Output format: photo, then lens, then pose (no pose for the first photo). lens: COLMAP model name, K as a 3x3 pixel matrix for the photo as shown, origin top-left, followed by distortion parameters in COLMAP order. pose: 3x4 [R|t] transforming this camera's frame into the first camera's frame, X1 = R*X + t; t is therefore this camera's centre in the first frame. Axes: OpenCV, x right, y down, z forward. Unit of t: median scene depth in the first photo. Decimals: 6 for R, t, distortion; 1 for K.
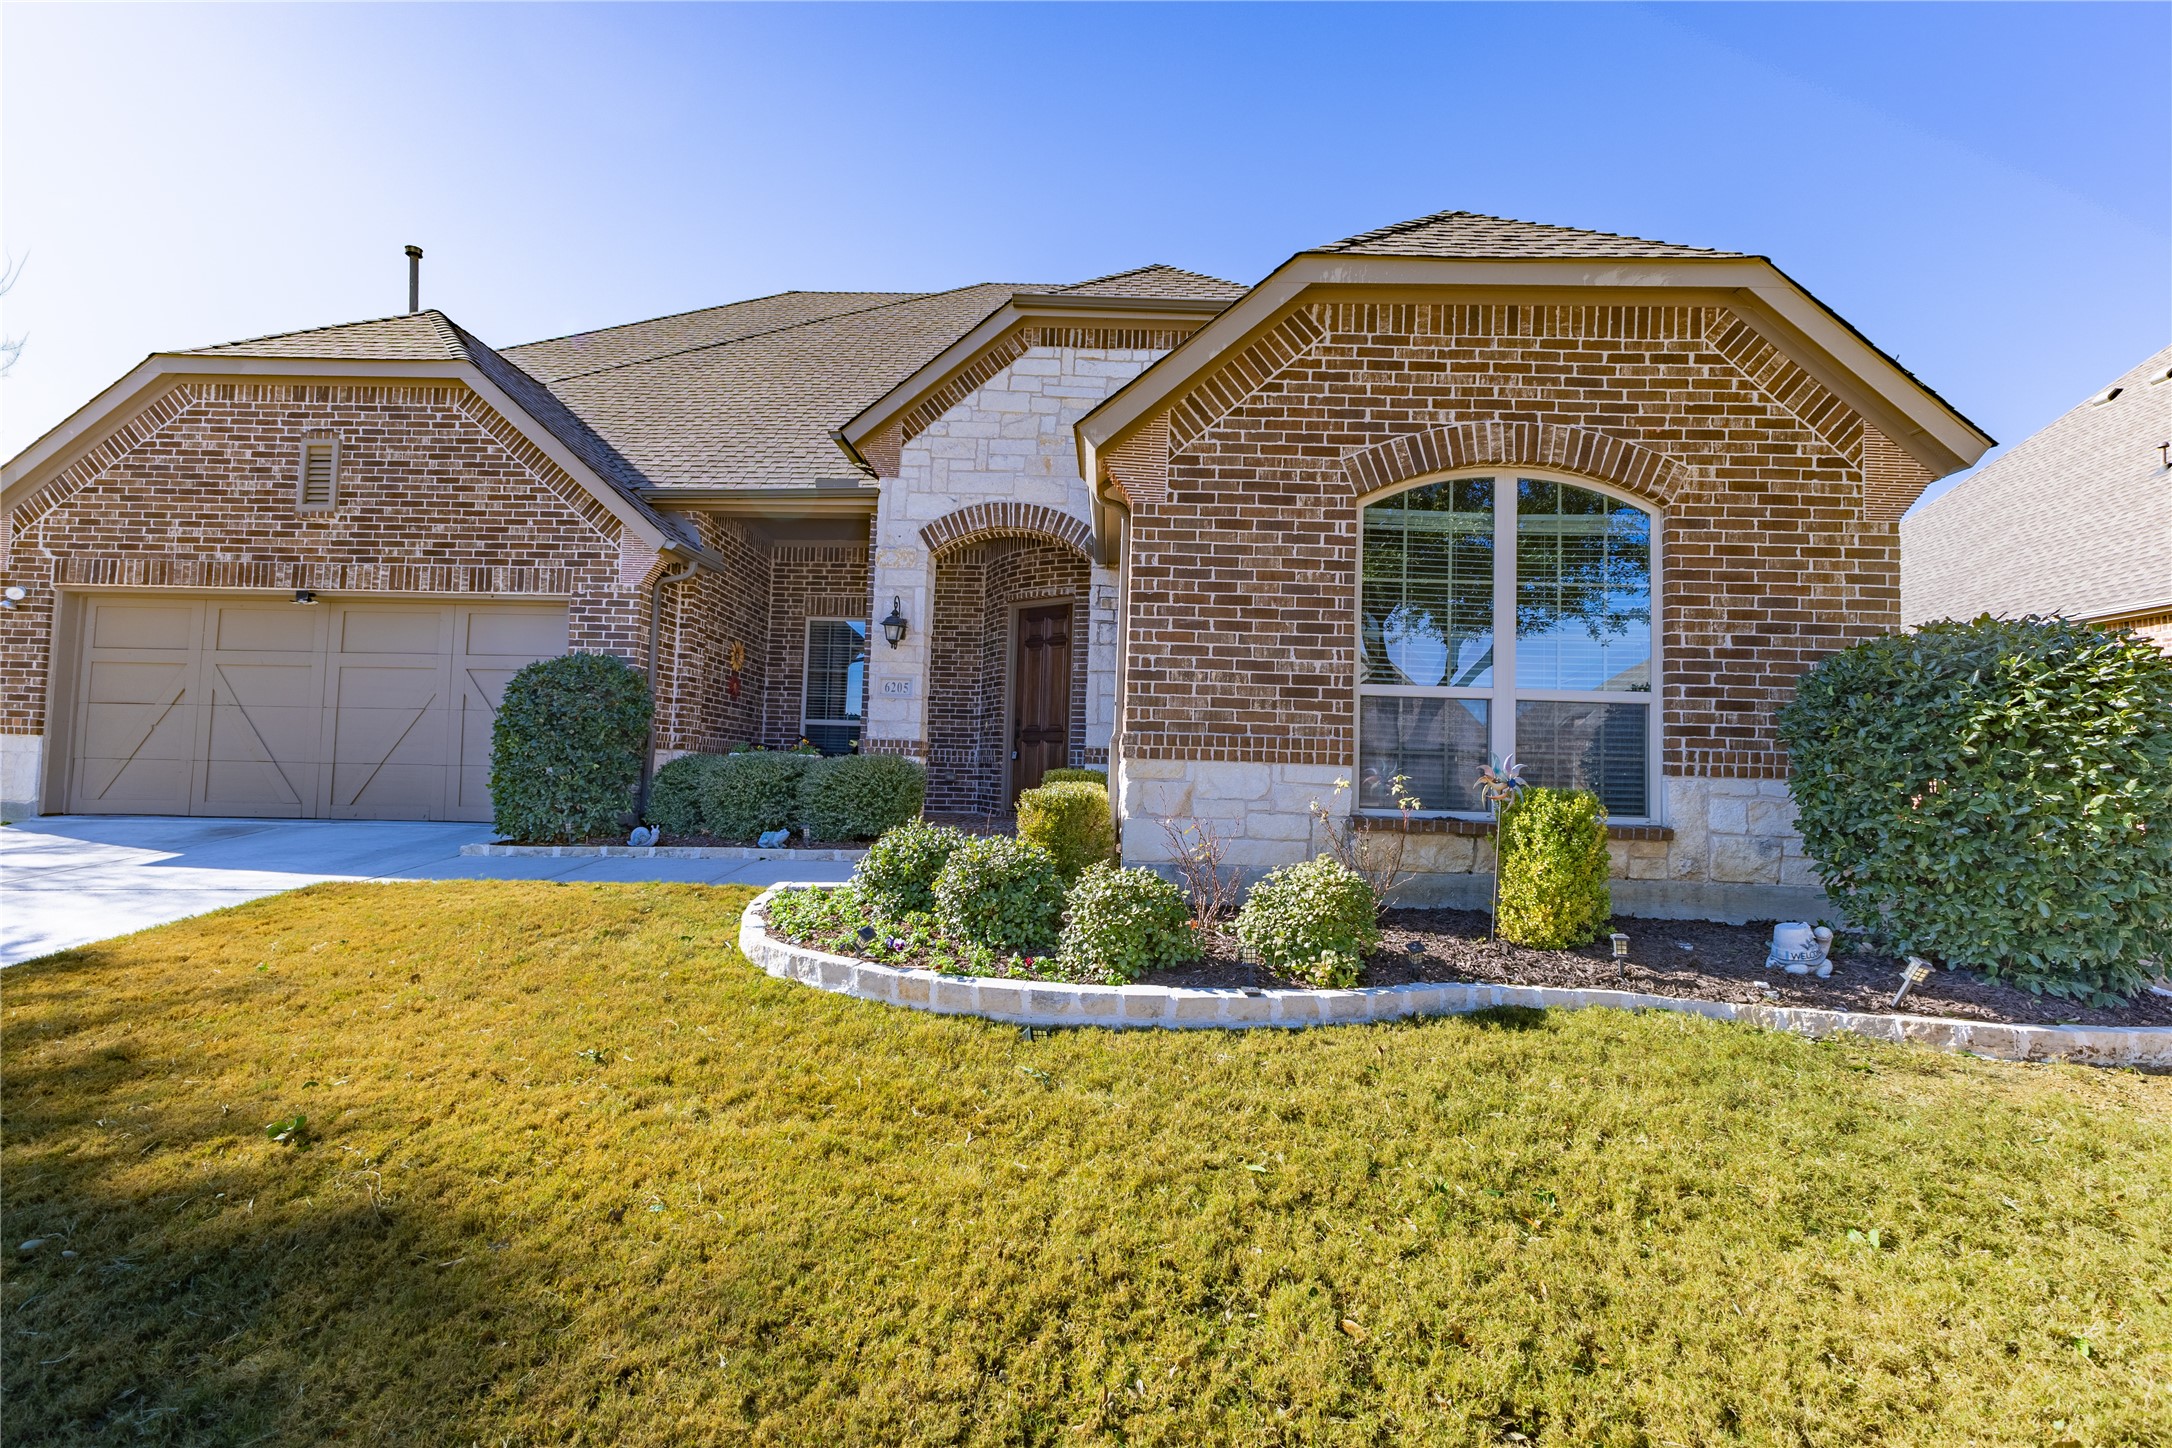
lens RADIAL K [[980.7, 0, 1091.2], [0, 980.7, 768.3], [0, 0, 1]] dist [0.018619, -0.003839]
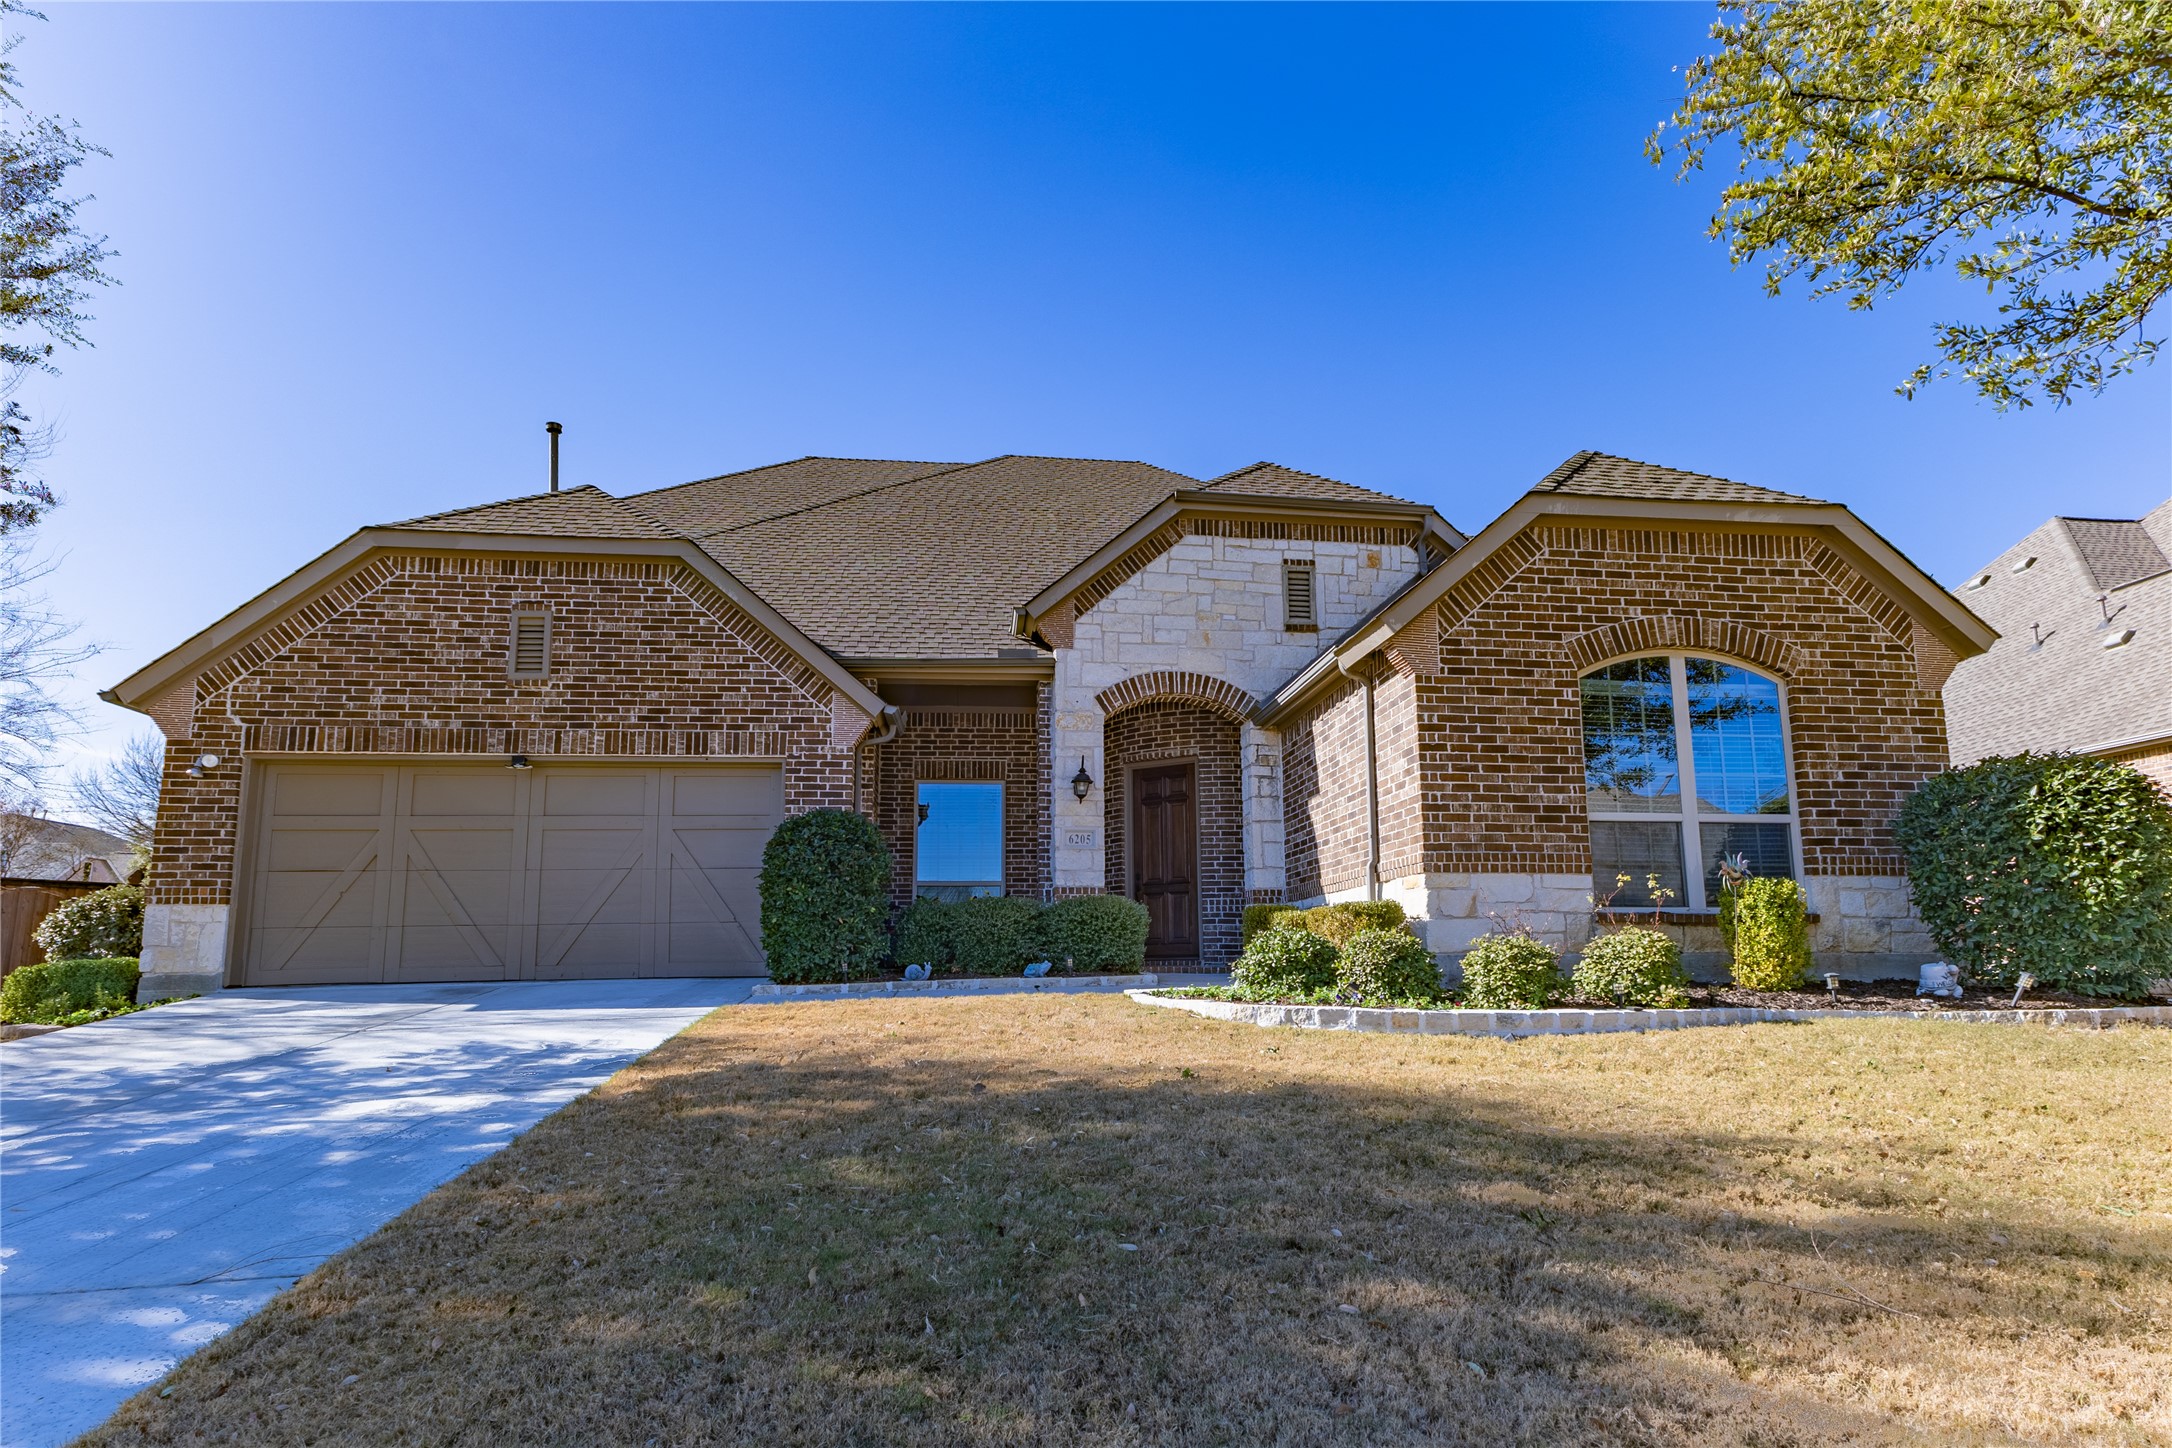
lens RADIAL K [[1155.3, 0, 1087.7], [0, 1155.3, 879.7], [0, 0, 1]] dist [0.016431, 0.000339]
pose [[0.987309, -0.024959, 0.156836, -0.620340], [0.037459, 0.996307, -0.077260, 0.096542], [-0.154329, 0.082154, 0.984598, -0.397424]]
